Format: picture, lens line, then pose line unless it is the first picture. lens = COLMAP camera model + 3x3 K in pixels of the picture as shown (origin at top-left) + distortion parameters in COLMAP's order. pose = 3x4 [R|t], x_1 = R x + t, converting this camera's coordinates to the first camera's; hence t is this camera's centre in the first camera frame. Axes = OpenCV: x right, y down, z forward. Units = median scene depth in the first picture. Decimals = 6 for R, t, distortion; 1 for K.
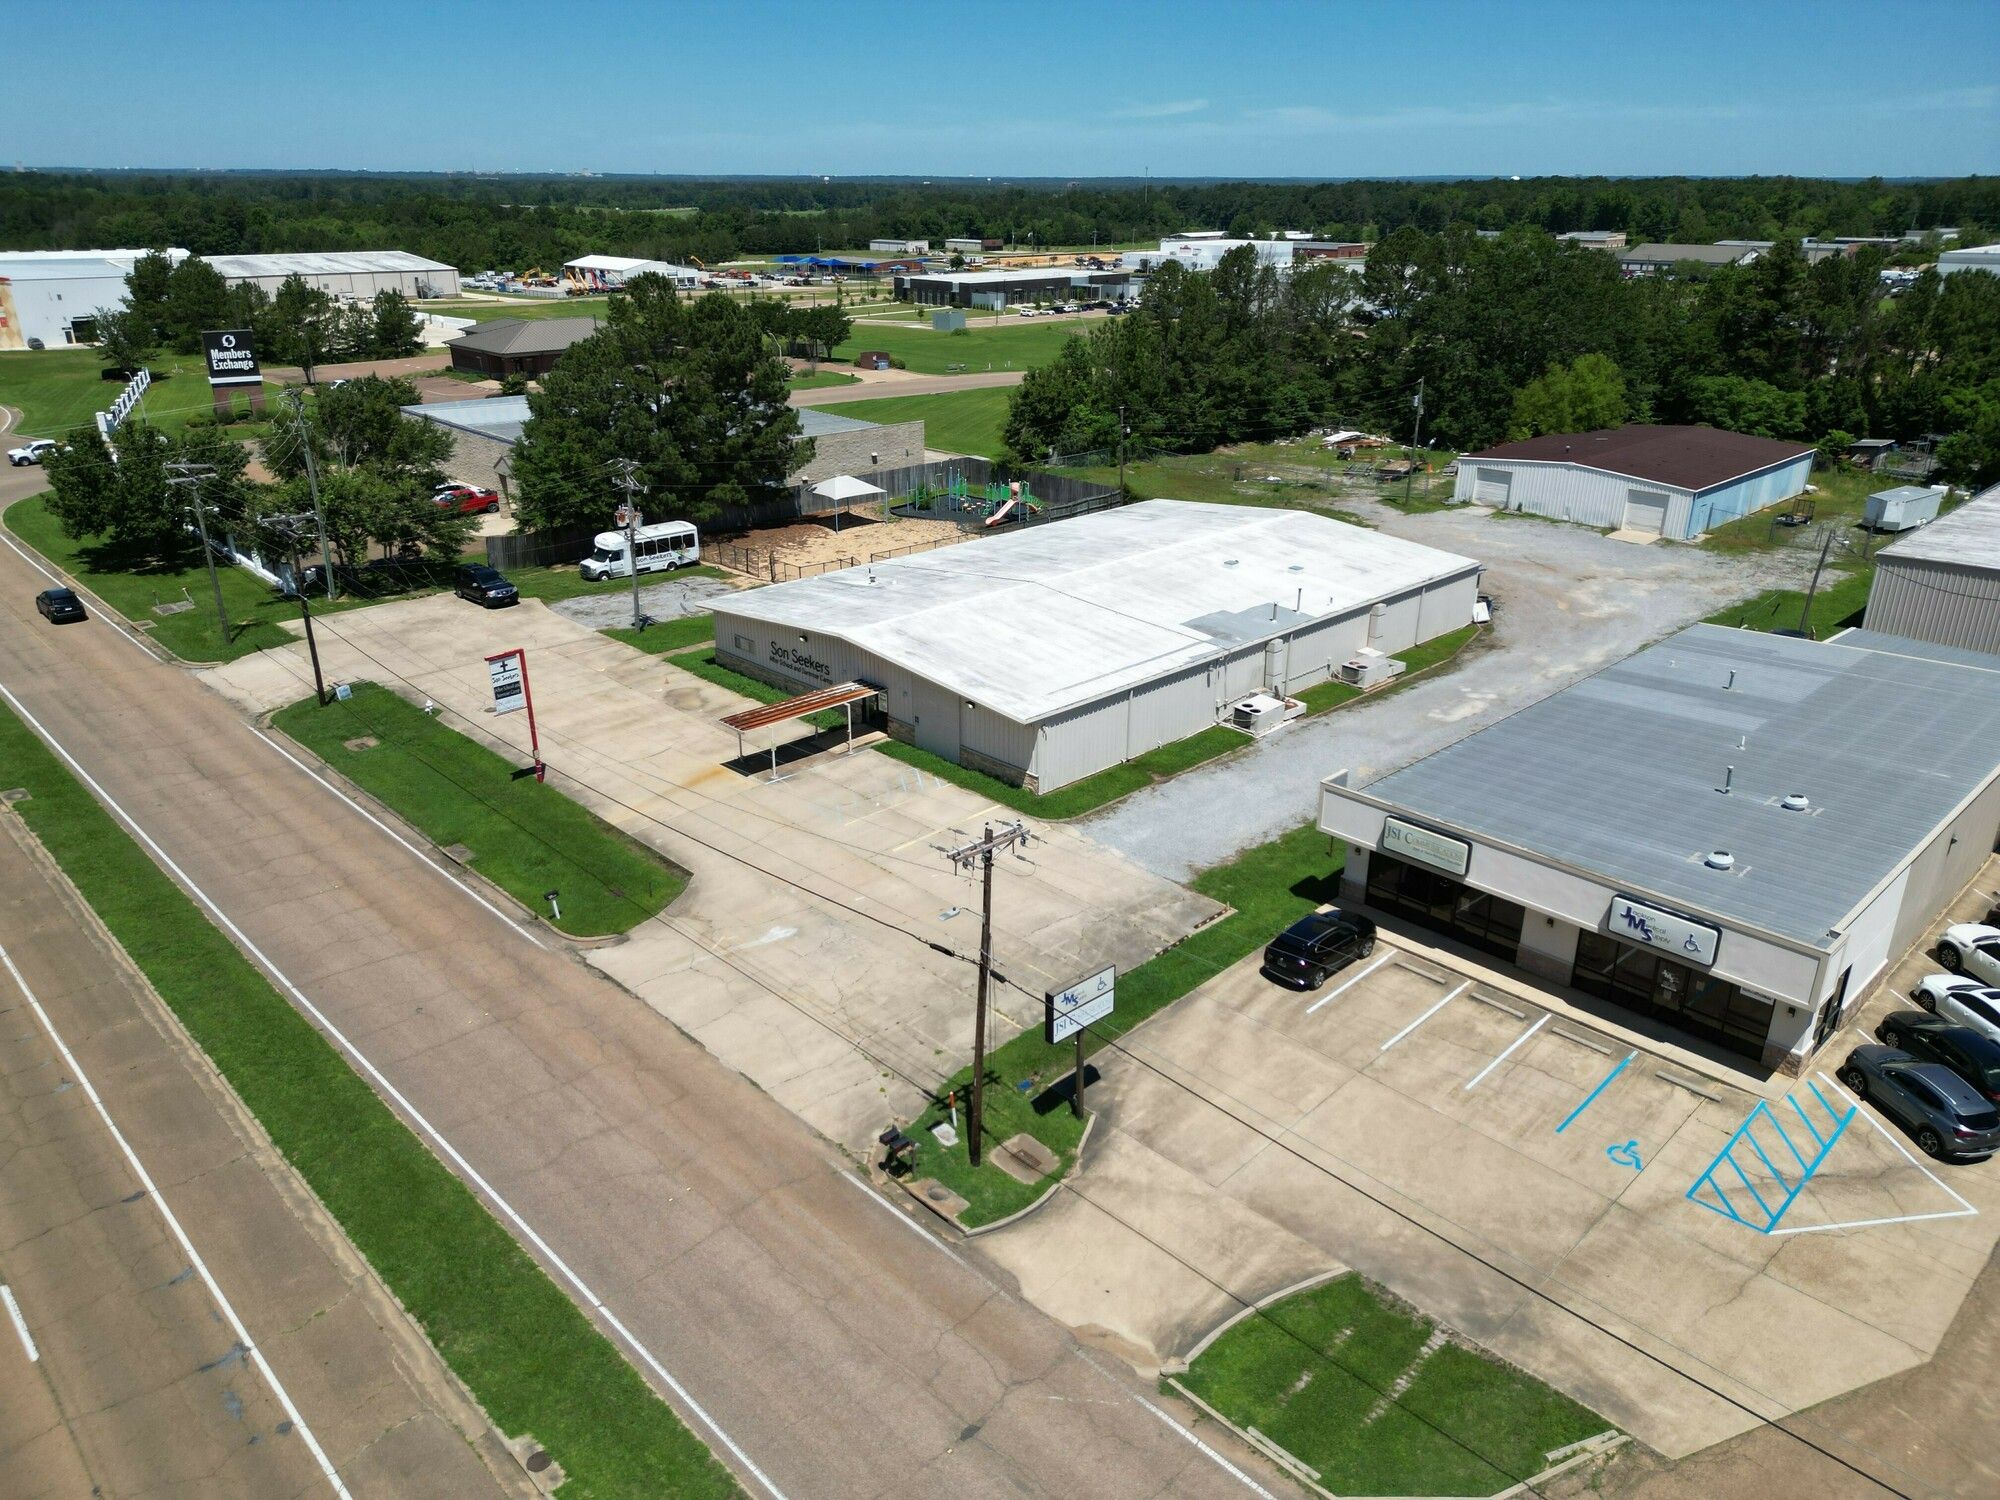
lens RADIAL K [[1400.1, 0, 1006.0], [0, 1400.1, 751.6], [0, 0, 1]] dist [0.079643, -0.082230]
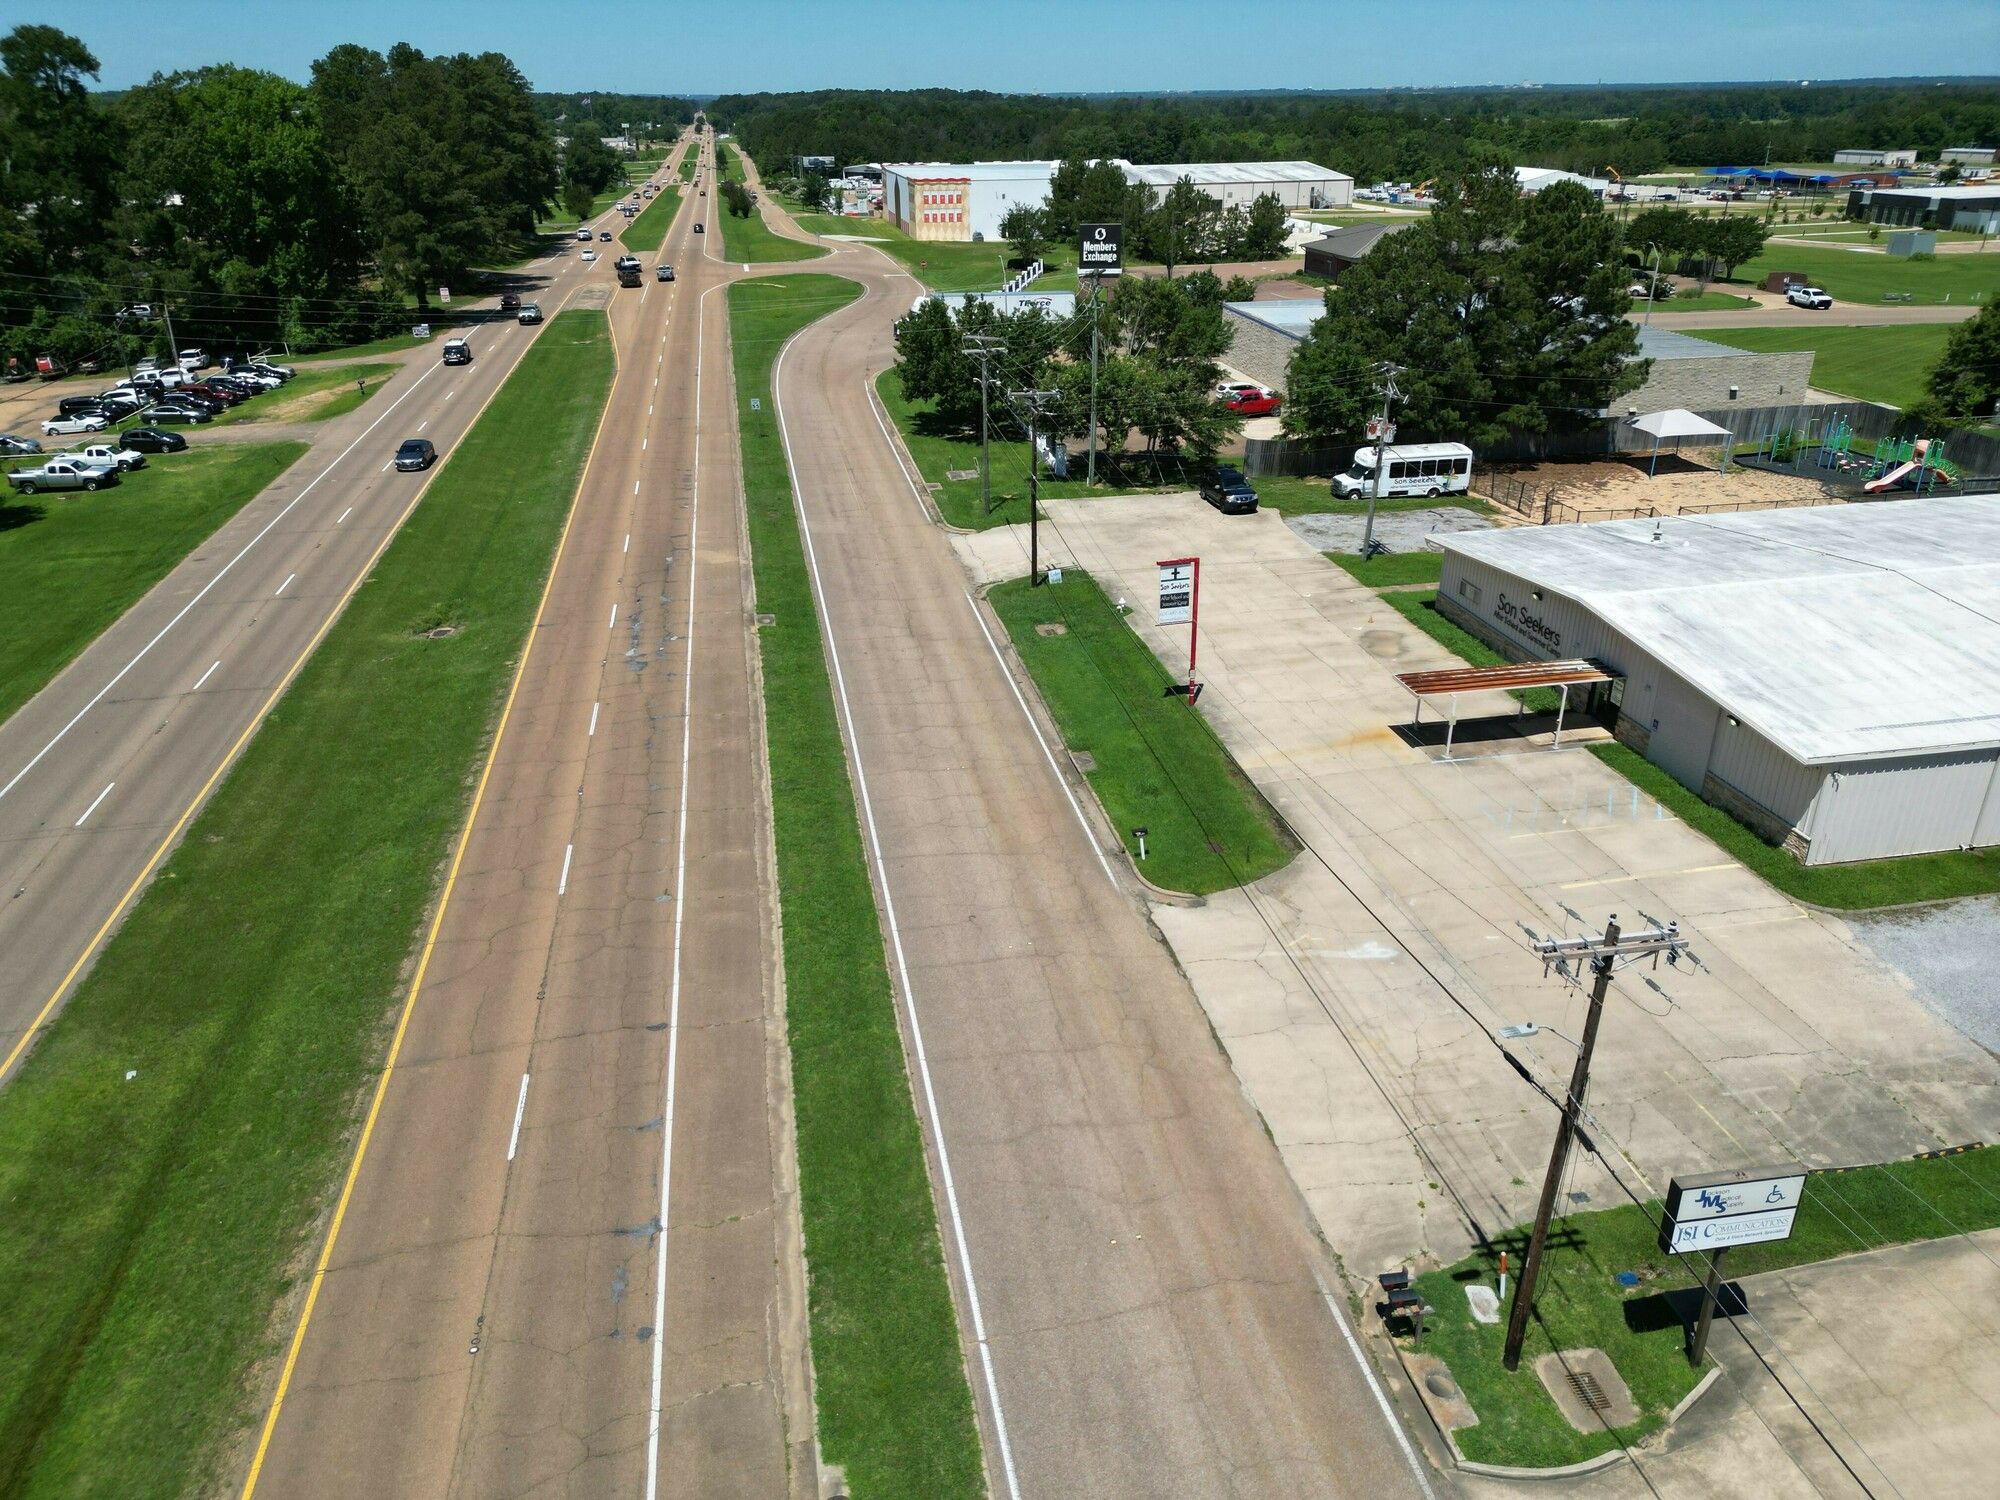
lens RADIAL K [[1400.1, 0, 1006.0], [0, 1400.1, 751.6], [0, 0, 1]] dist [0.079643, -0.082230]
pose [[0.832788, 0.222507, -0.506907, 0.033045], [-0.196747, 0.974850, 0.104680, -0.017579], [0.517451, 0.012556, 0.855621, 0.137364]]
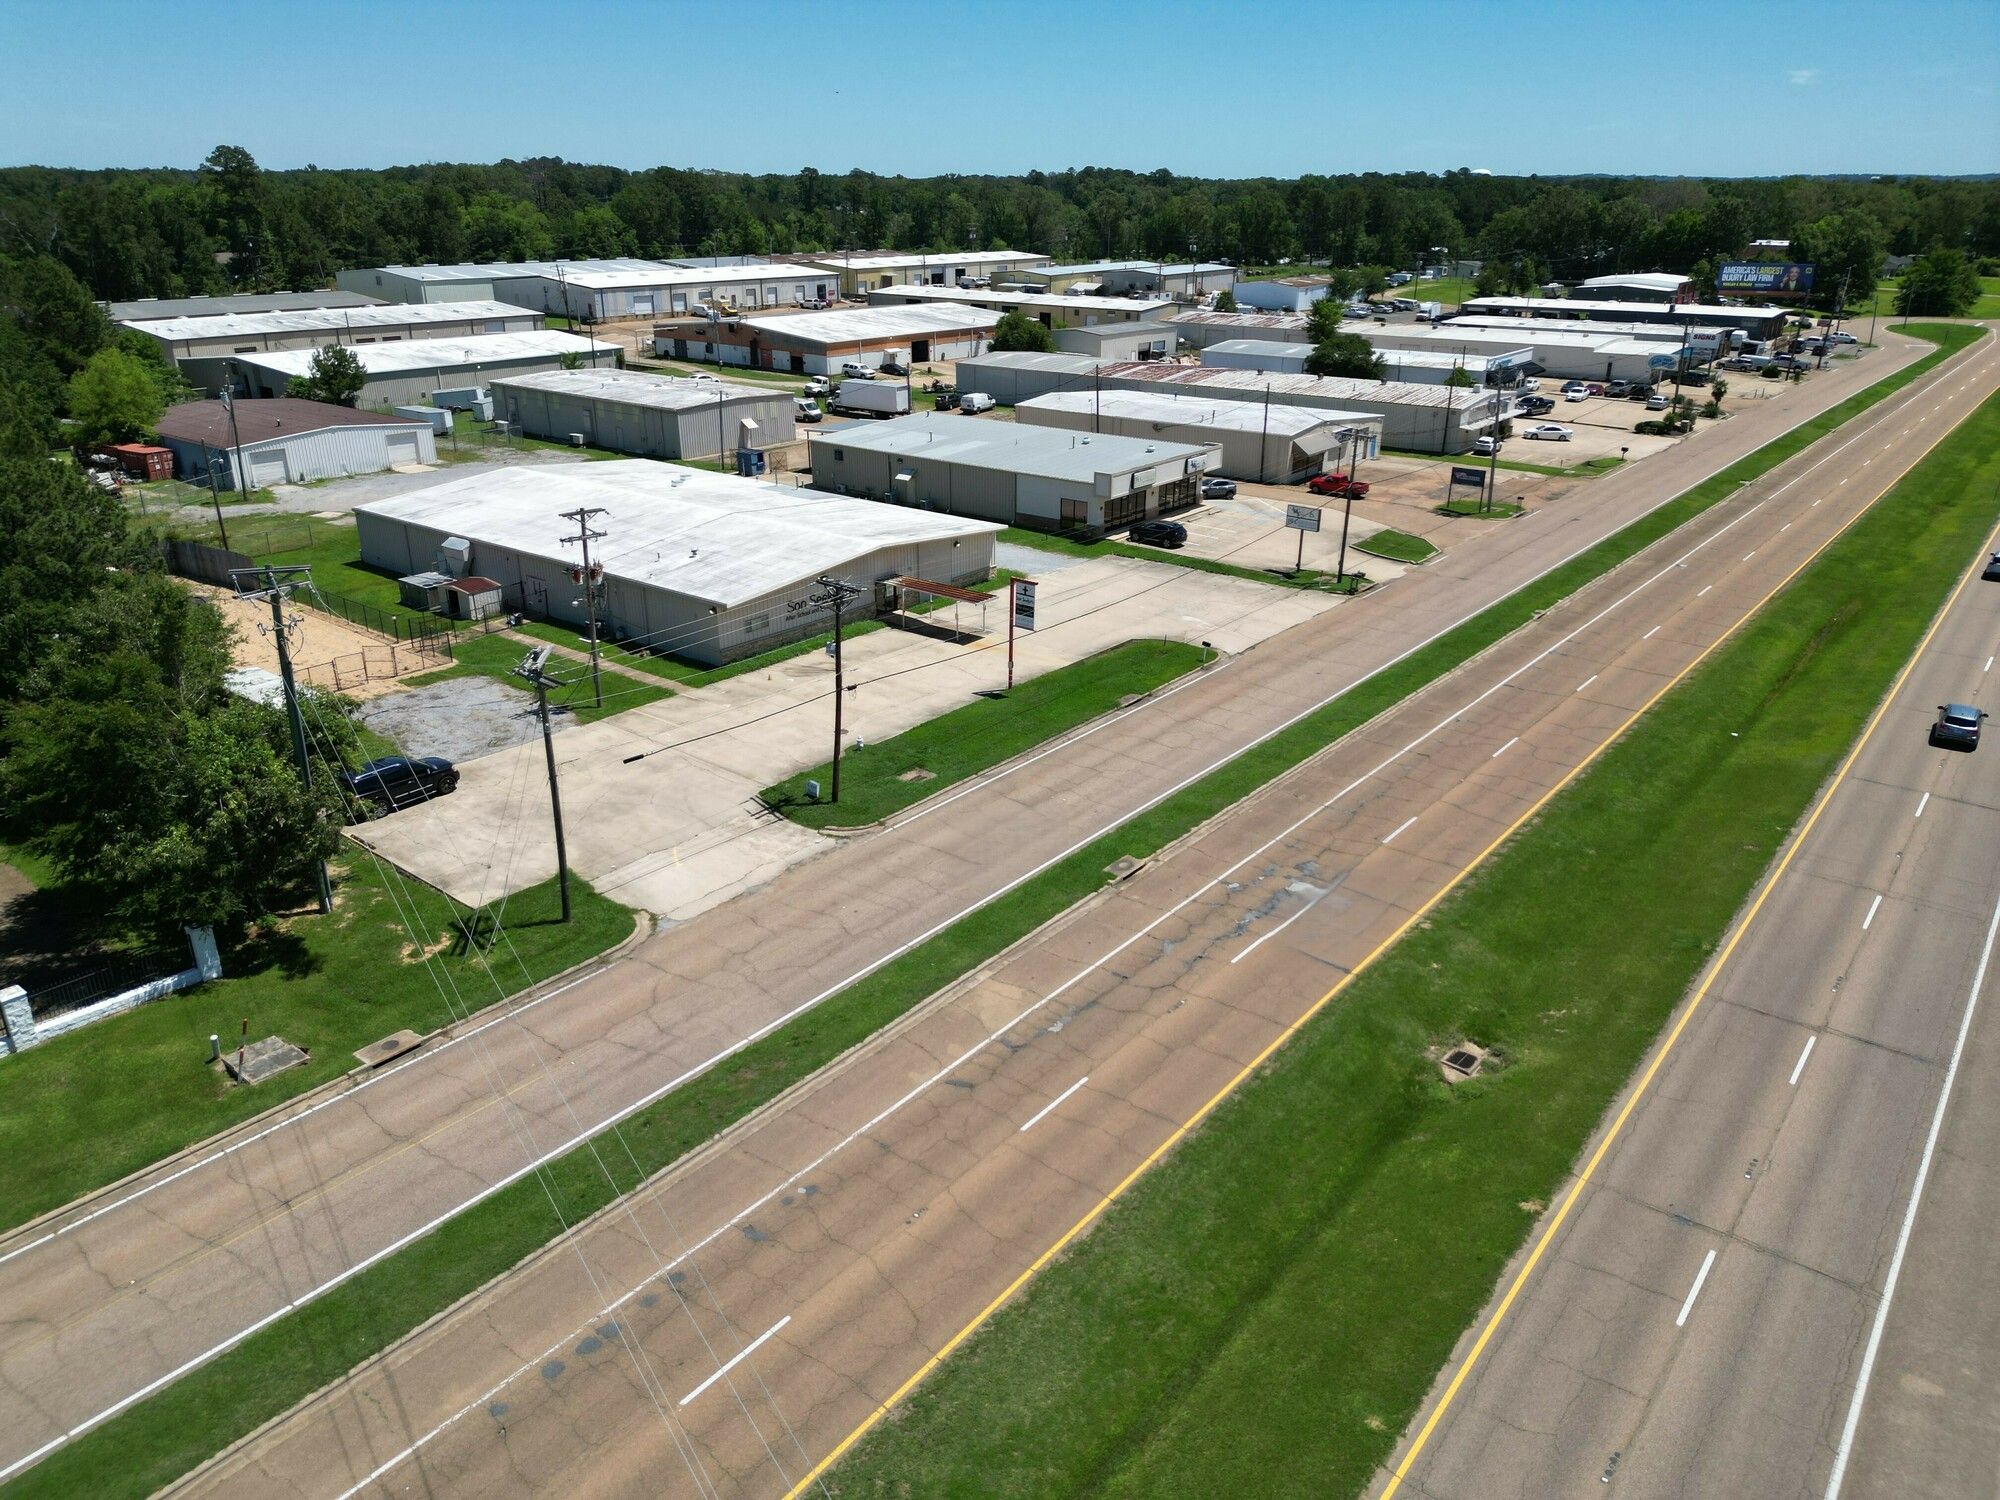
lens RADIAL K [[1414.3, 0, 1000.0], [0, 1414.3, 750.0], [0, 0, 1]] dist [0.070572, -0.072520]
pose [[-0.129628, -0.371484, 0.919345, -1.271794], [0.371183, 0.841575, 0.392396, -0.359505], [-0.919467, 0.392111, 0.028797, 0.860382]]
